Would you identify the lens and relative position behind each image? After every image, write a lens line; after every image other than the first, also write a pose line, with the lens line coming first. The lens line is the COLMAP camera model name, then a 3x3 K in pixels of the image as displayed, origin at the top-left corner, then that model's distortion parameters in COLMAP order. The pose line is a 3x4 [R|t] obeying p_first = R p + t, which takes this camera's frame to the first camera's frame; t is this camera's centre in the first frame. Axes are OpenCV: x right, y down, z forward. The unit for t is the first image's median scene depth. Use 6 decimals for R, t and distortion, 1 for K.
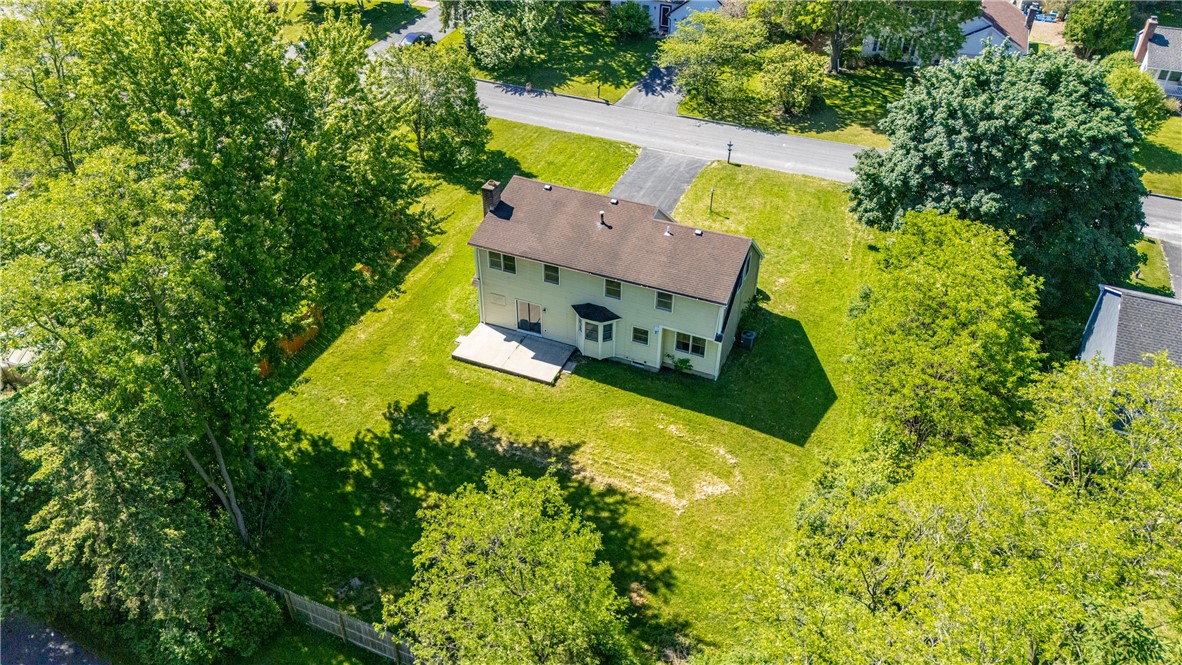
lens RADIAL K [[869.3, 0, 596.2], [0, 869.3, 330.6], [0, 0, 1]] dist [0.036415, -0.016471]
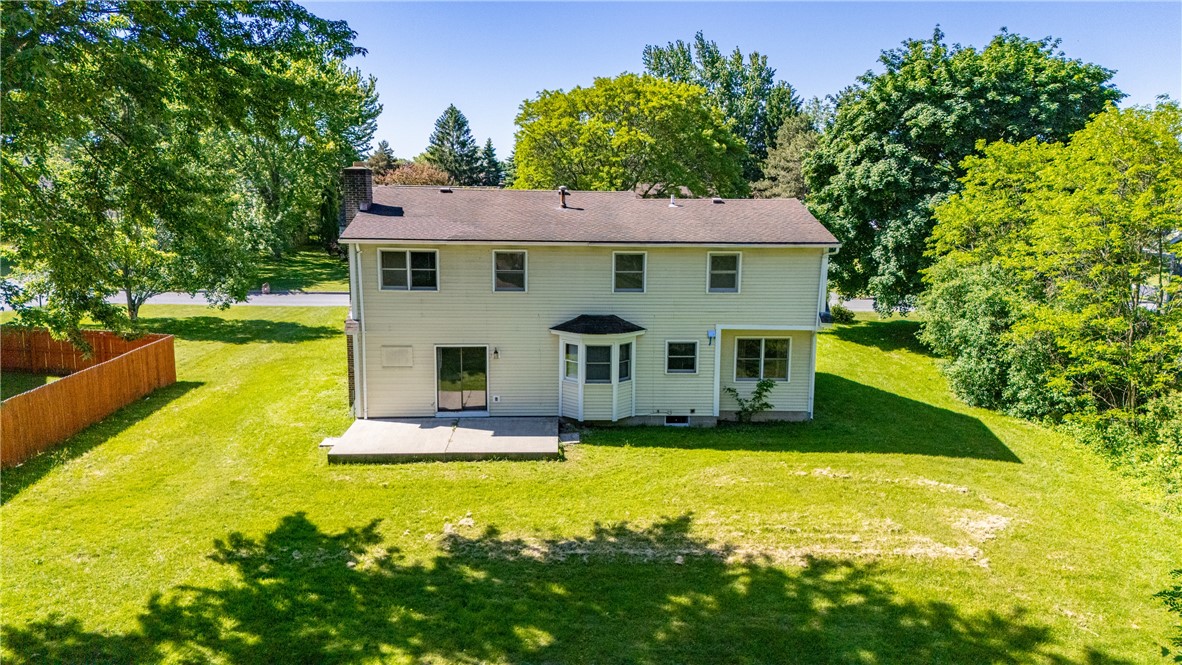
lens RADIAL K [[869.3, 0, 583.6], [0, 869.3, 332.9], [0, 0, 1]] dist [0.036415, -0.016471]
pose [[0.908185, -0.070528, 0.412585, -0.252203], [0.251387, 0.880034, -0.402921, 0.214609], [-0.334671, 0.469645, 0.816963, 0.578500]]
